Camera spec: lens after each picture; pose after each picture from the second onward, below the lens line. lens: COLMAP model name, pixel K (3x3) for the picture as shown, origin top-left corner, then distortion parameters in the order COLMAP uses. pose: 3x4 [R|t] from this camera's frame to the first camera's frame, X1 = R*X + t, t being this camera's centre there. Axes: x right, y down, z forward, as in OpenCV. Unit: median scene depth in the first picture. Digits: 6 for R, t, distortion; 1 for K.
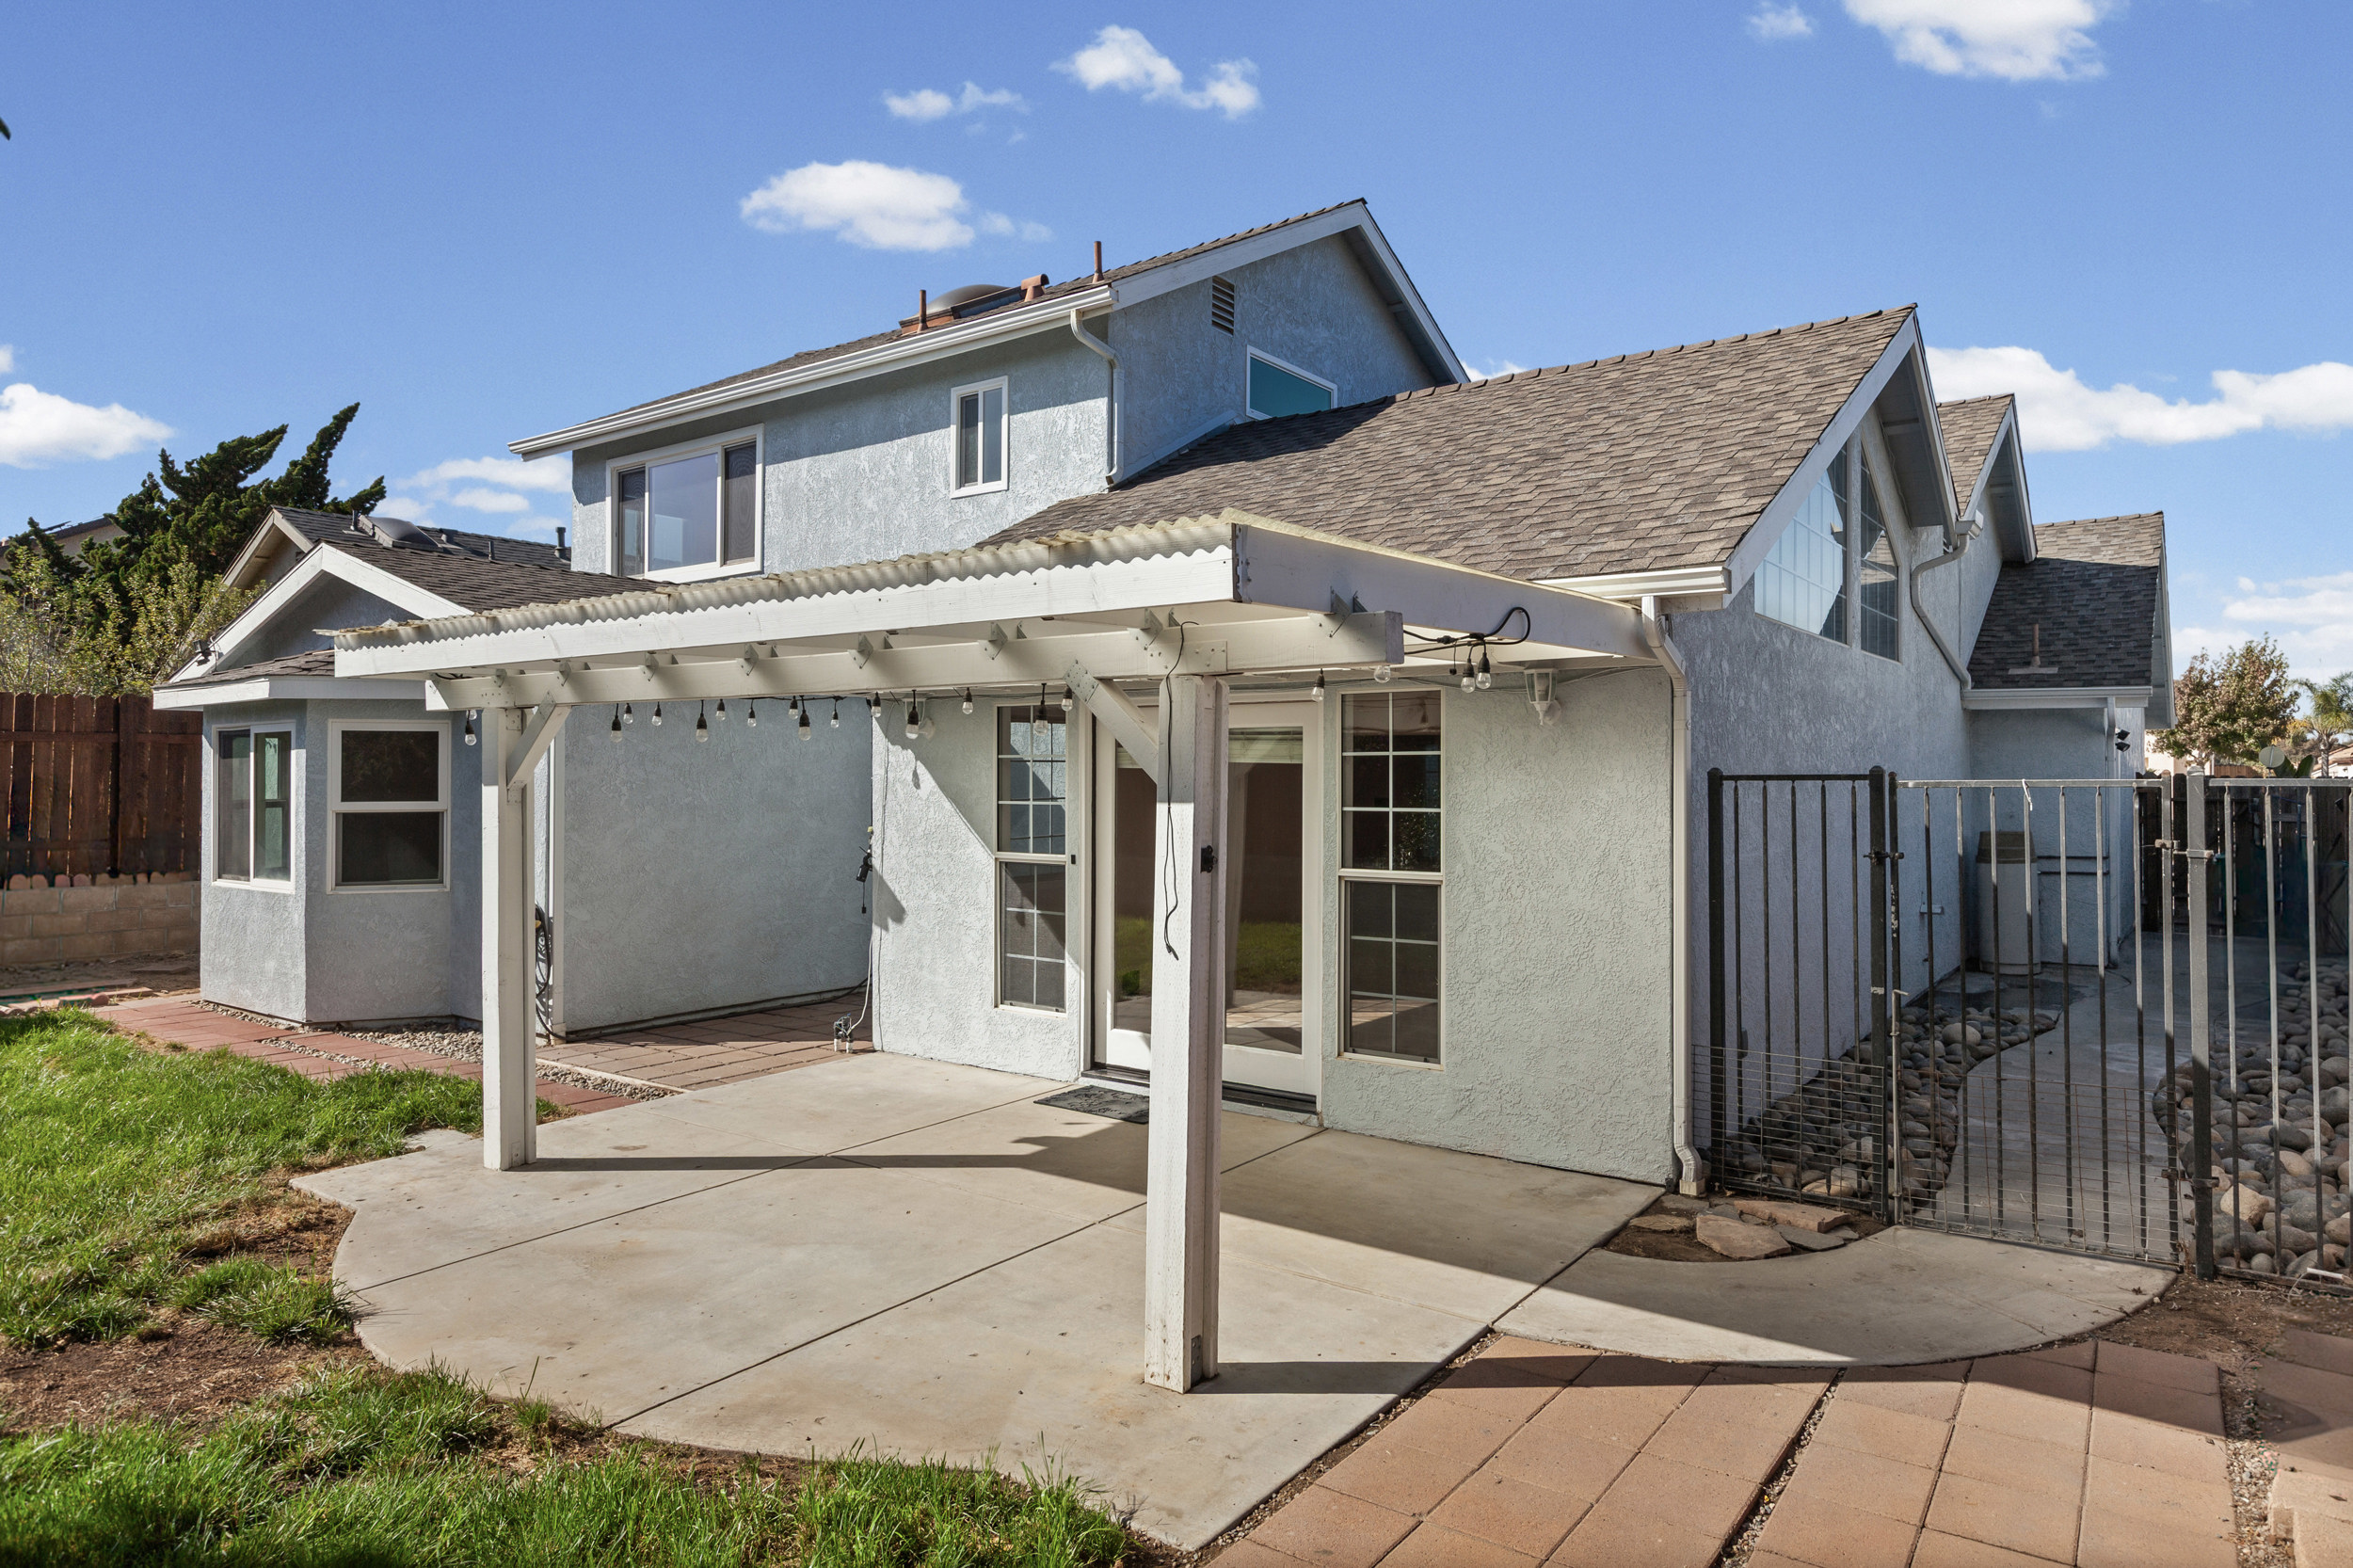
lens RADIAL K [[1398.1, 0, 1159.7], [0, 1398.1, 780.2], [0, 0, 1]] dist [-0.004525, -0.000350]
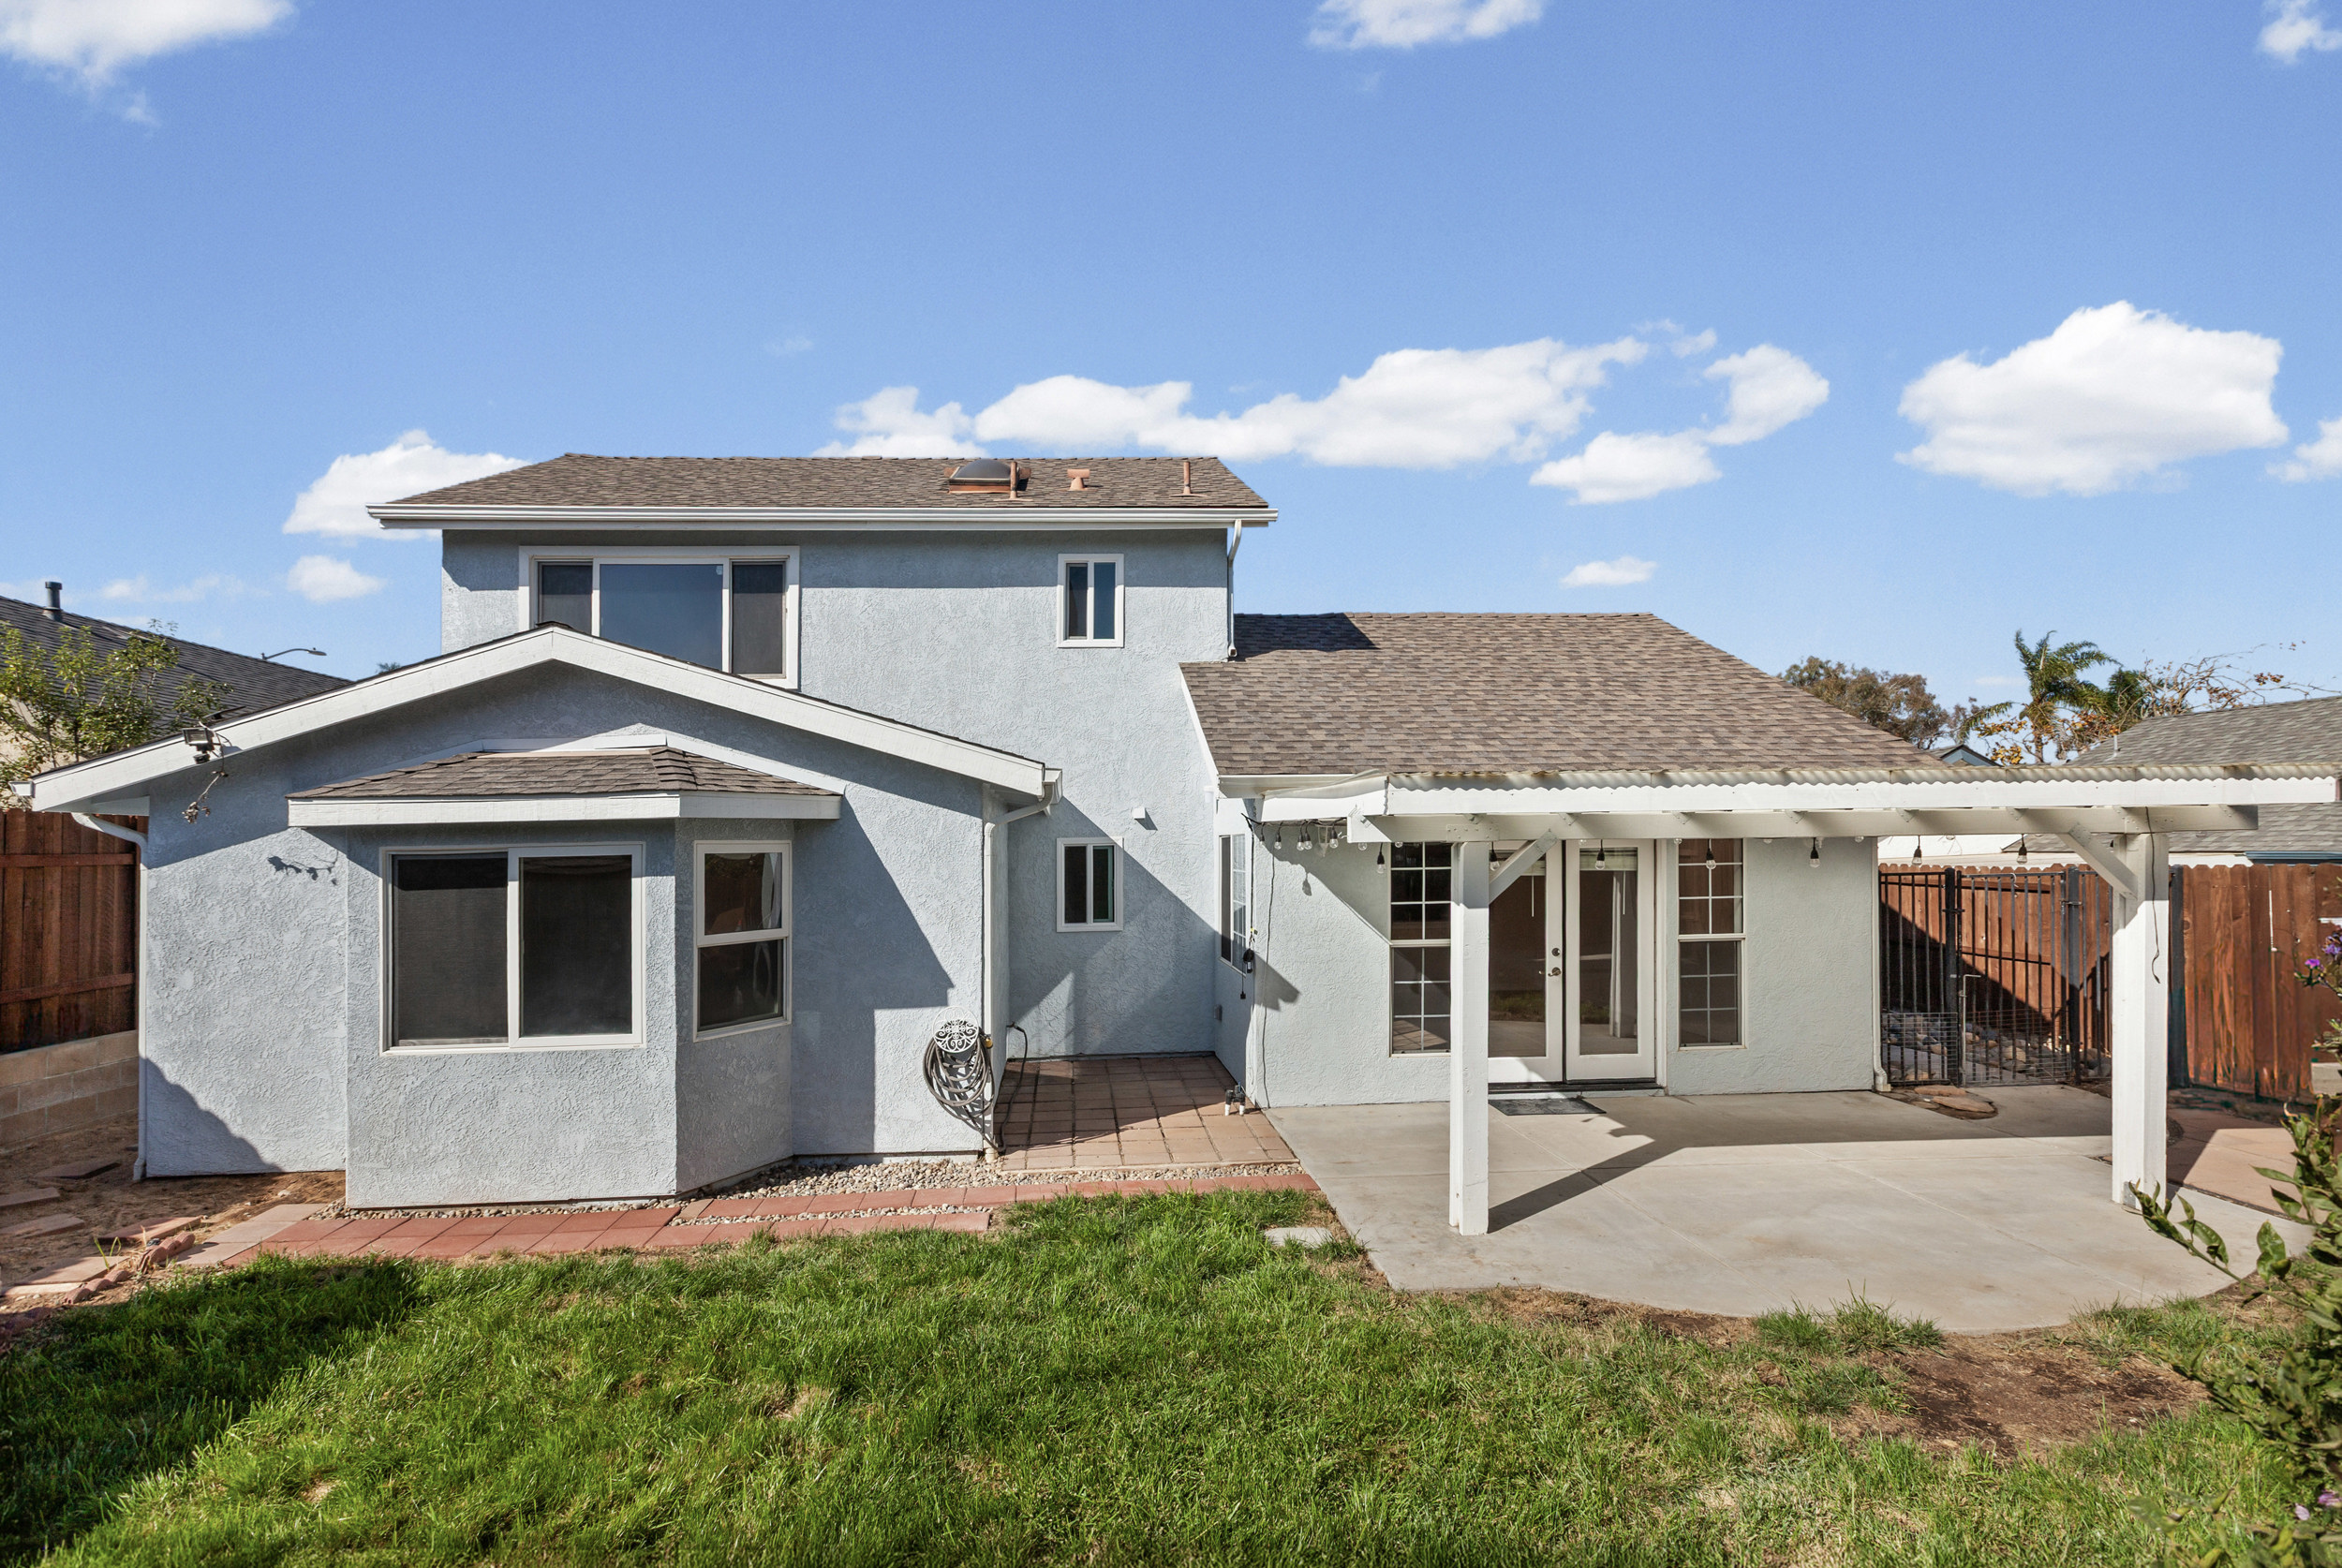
lens RADIAL K [[1063.2, 0, 1176.2], [0, 1063.2, 867.6], [0, 0, 1]] dist [-0.002689, -0.000695]
pose [[0.769736, -0.021191, 0.638011, -0.787360], [0.019782, 0.999761, 0.009339, -0.027089], [-0.638056, 0.005433, 0.769971, 0.299585]]
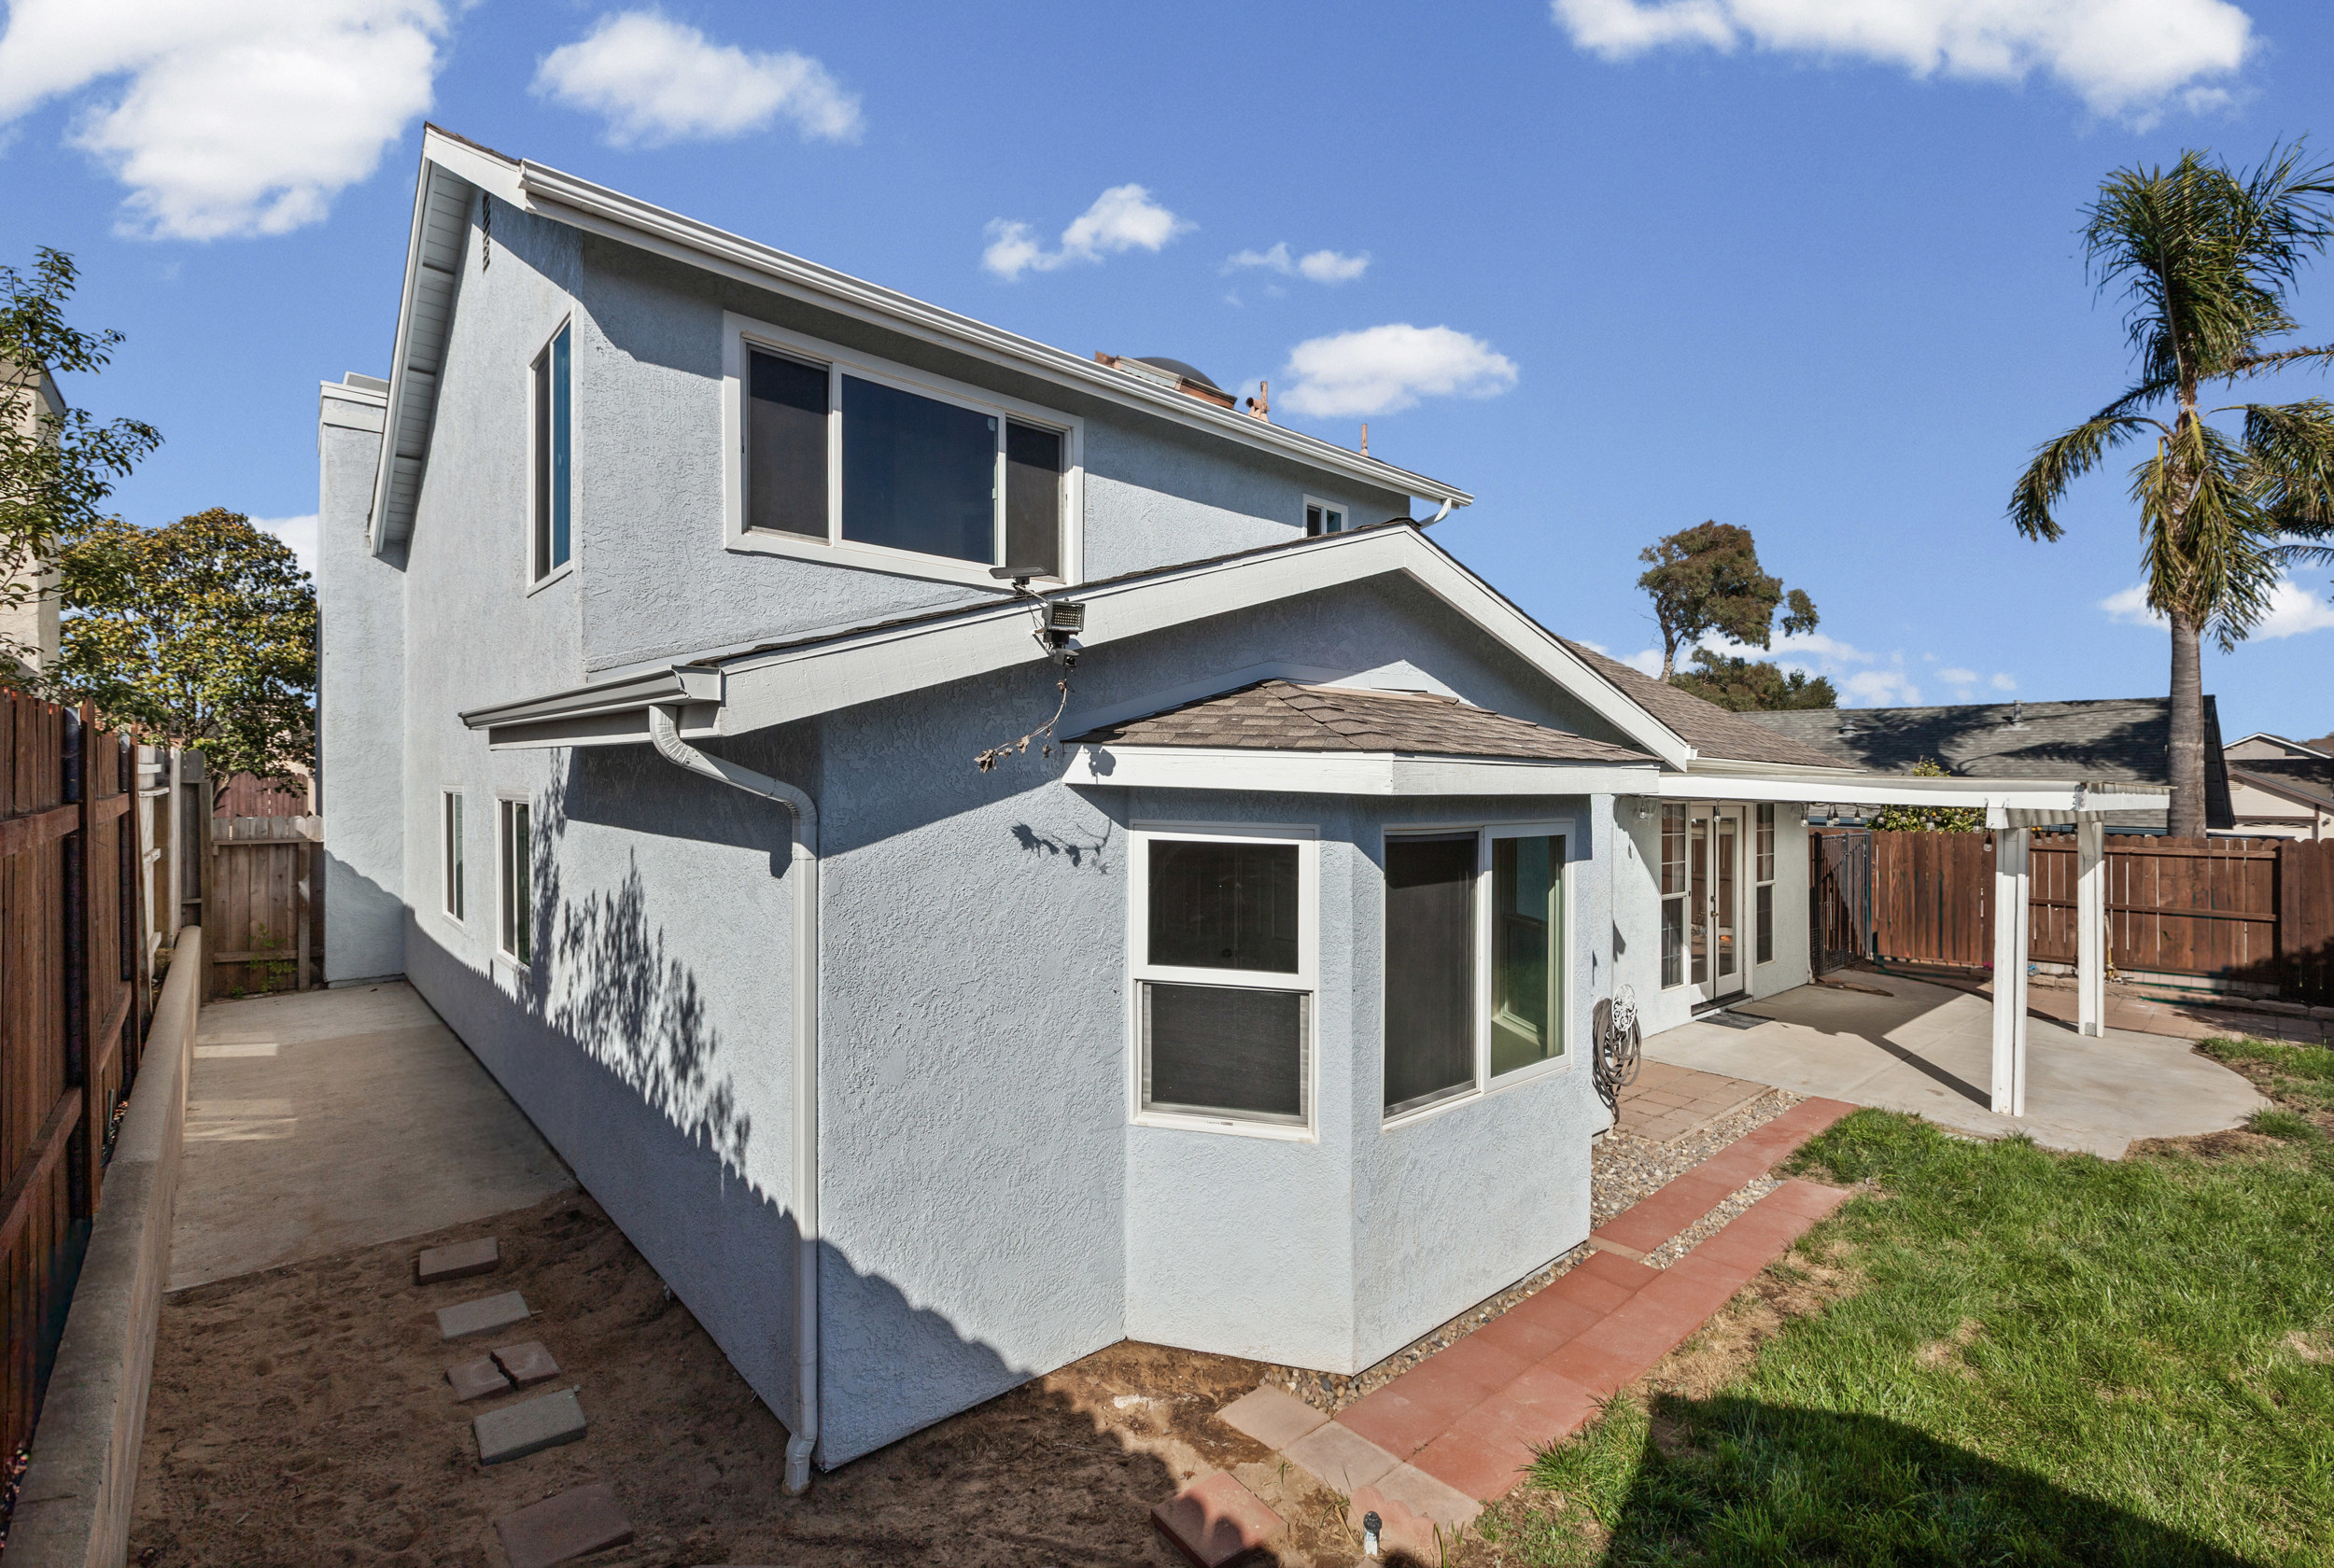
lens RADIAL K [[1059.5, 0, 1170.5], [0, 1059.5, 780.1], [0, 0, 1]] dist [-0.002689, -0.000695]
pose [[0.199887, 0.004073, 0.979811, -1.204394], [-0.012539, 0.999920, -0.001598, -0.060263], [-0.979739, -0.011966, 0.199922, 1.129043]]
